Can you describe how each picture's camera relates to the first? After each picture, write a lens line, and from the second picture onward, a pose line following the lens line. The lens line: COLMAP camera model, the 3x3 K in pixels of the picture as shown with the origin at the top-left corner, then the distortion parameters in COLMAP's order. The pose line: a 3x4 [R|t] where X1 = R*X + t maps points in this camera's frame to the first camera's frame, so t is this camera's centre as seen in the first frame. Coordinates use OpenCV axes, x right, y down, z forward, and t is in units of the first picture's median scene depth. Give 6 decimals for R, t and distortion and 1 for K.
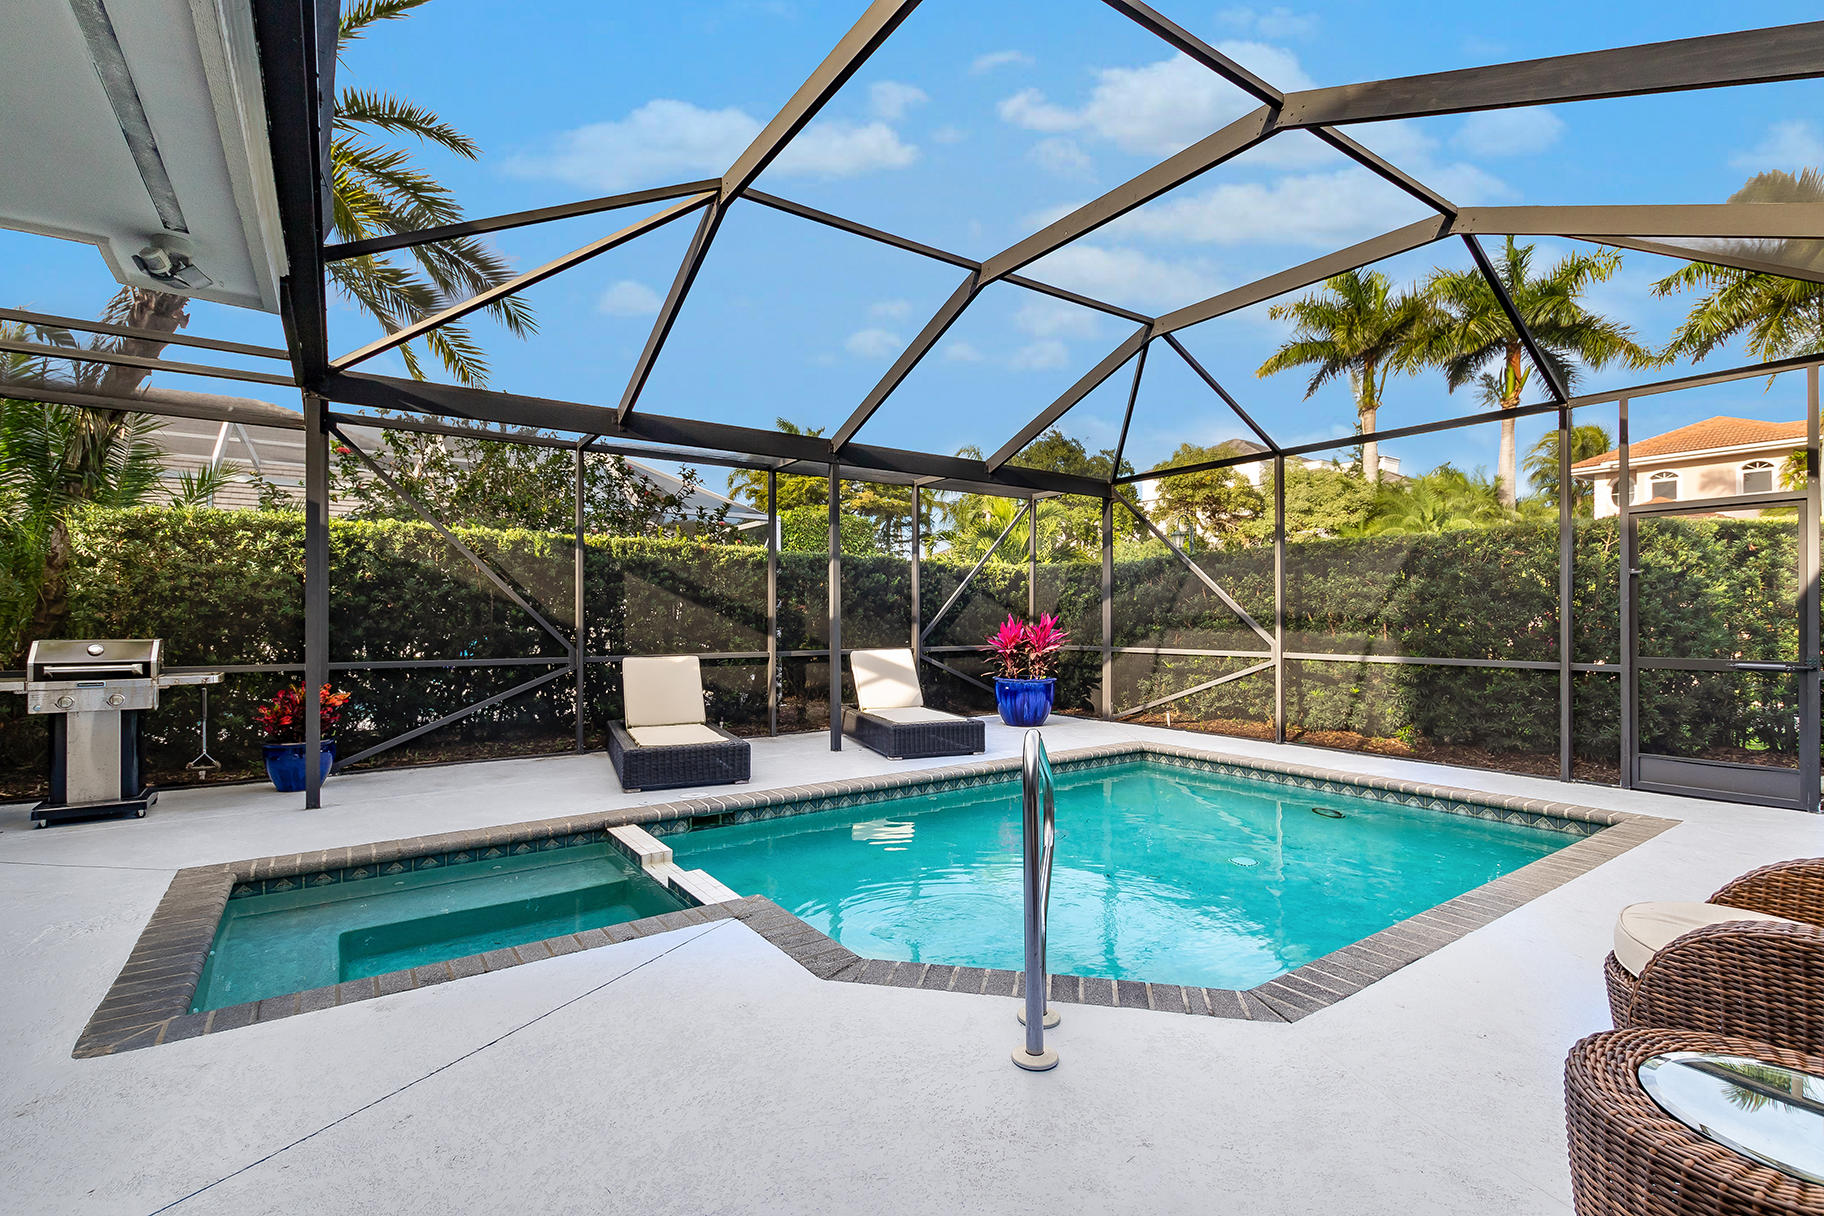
lens RADIAL K [[828.5, 0, 920.5], [0, 828.5, 618.0], [0, 0, 1]] dist [0.004045, -0.001055]
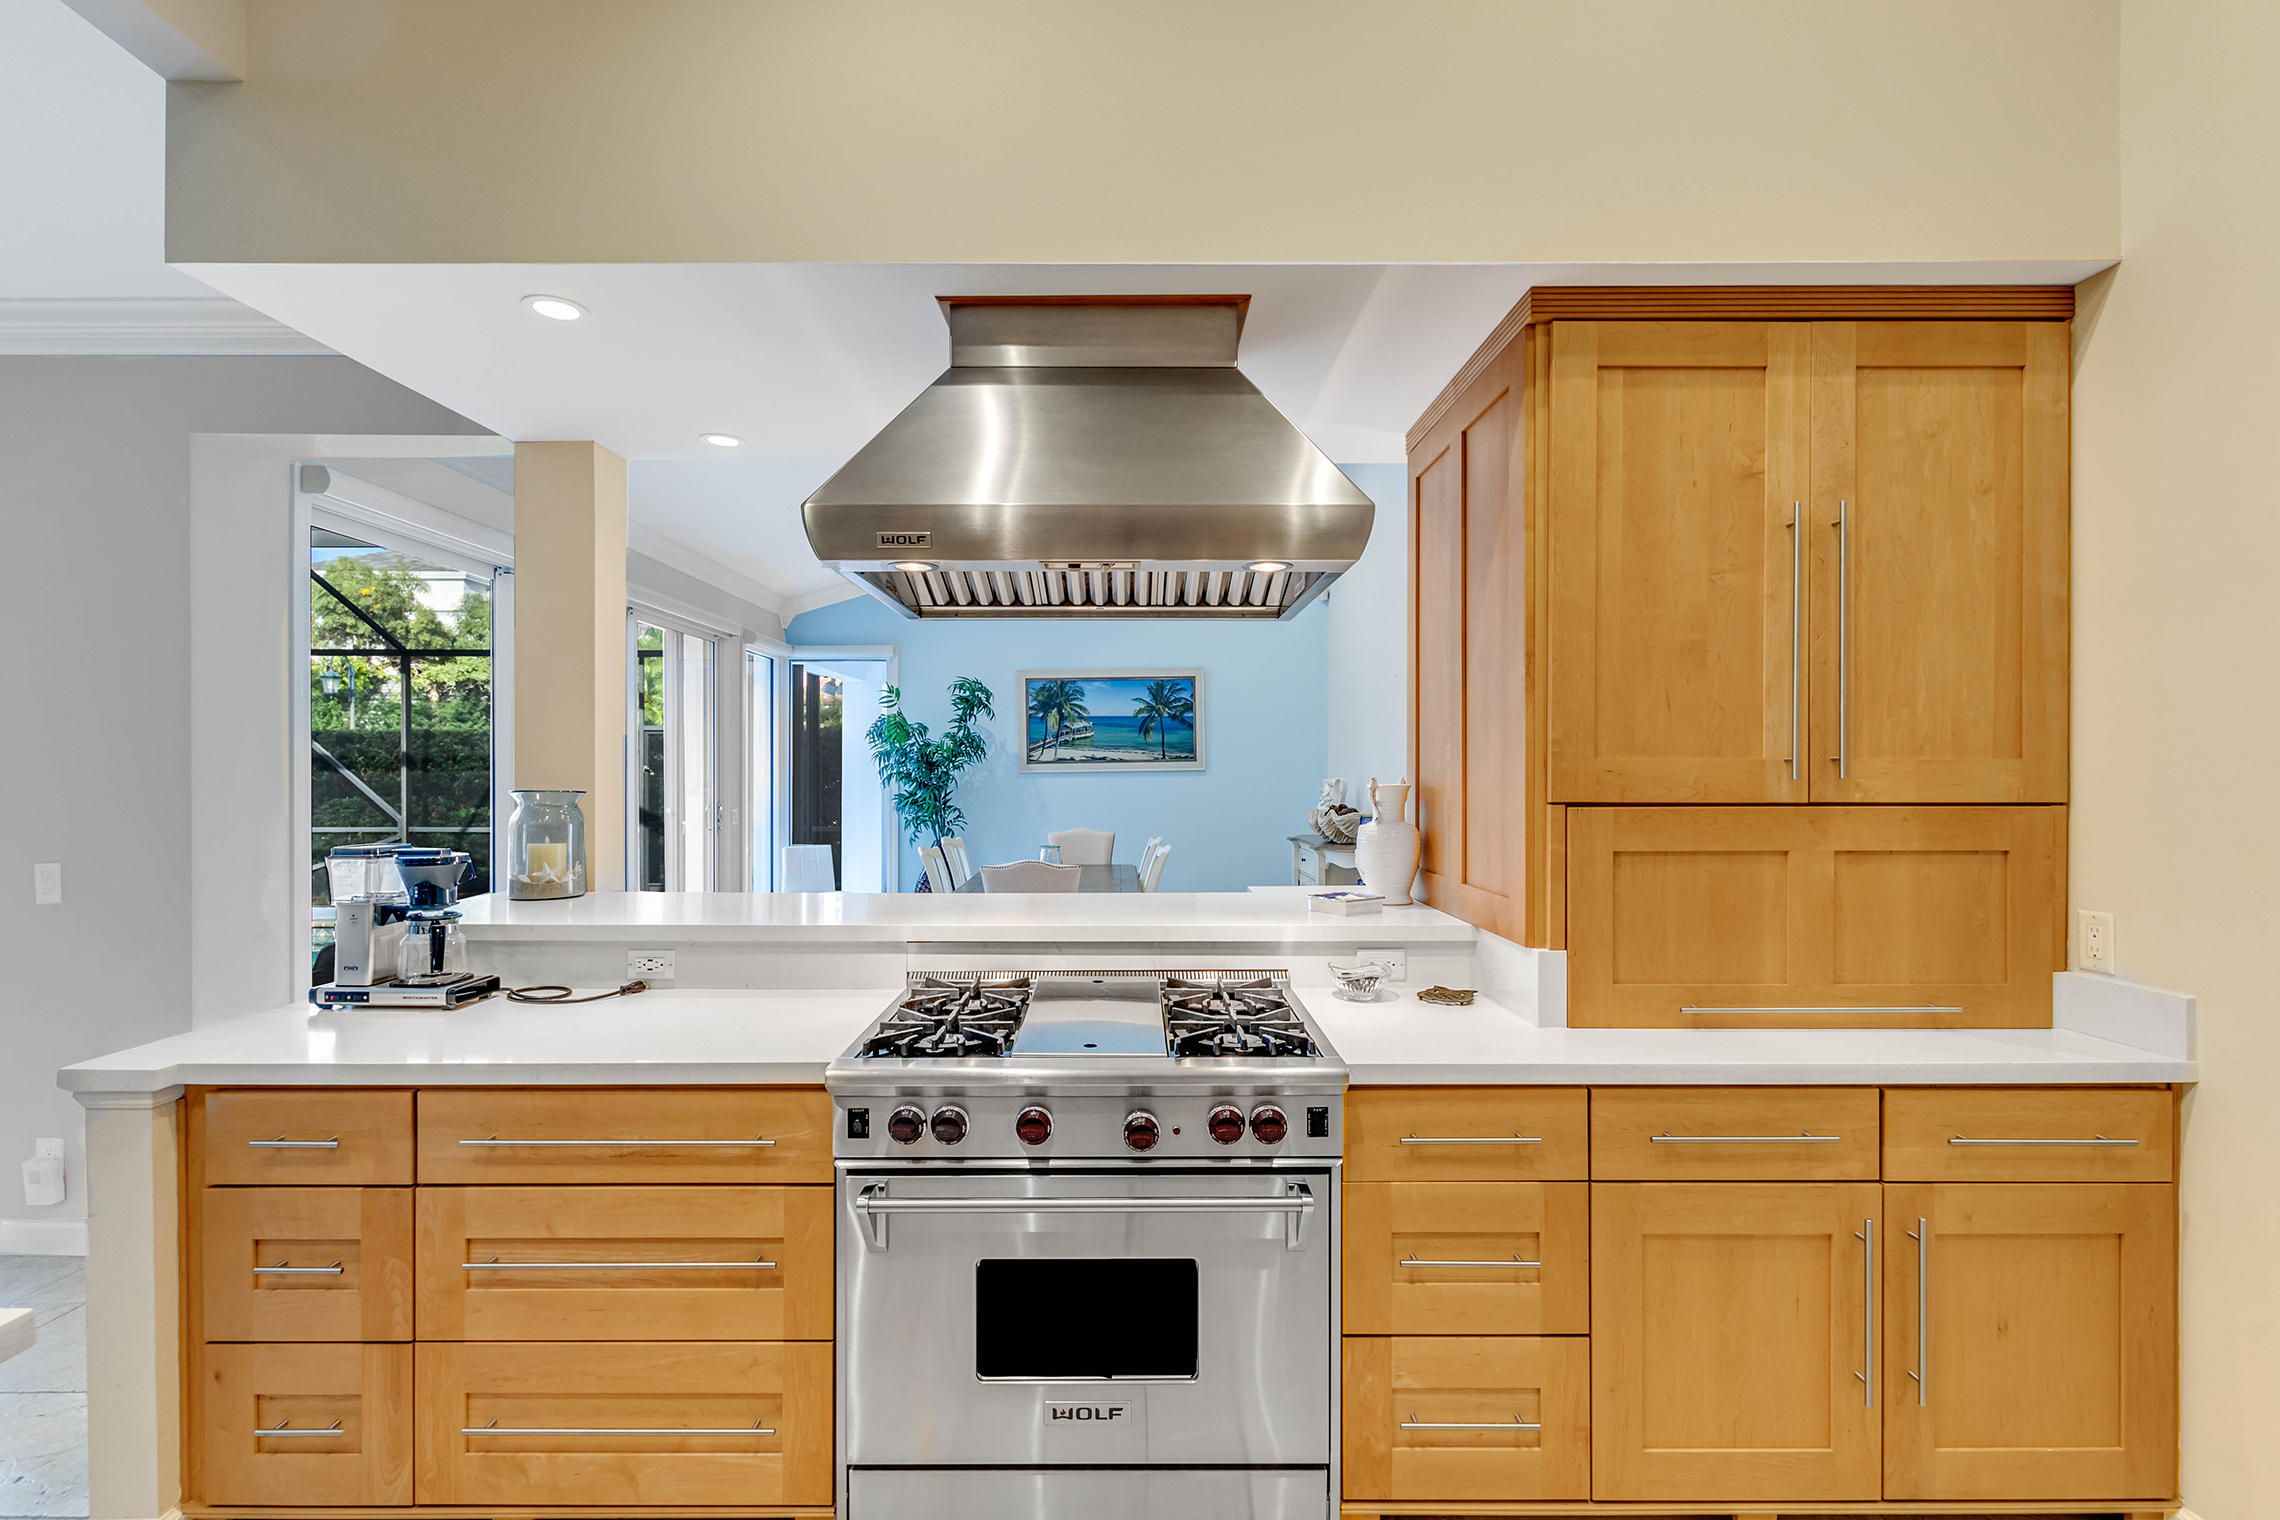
lens RADIAL K [[1035.6, 0, 1139.7], [0, 1035.6, 773.2], [0, 0, 1]] dist [0.004045, -0.001055]
pose [[0.579568, 0.005428, 0.814906, -0.210160], [-0.003932, 0.999985, -0.003864, -0.045233], [-0.814914, -0.000965, 0.579581, -0.943537]]
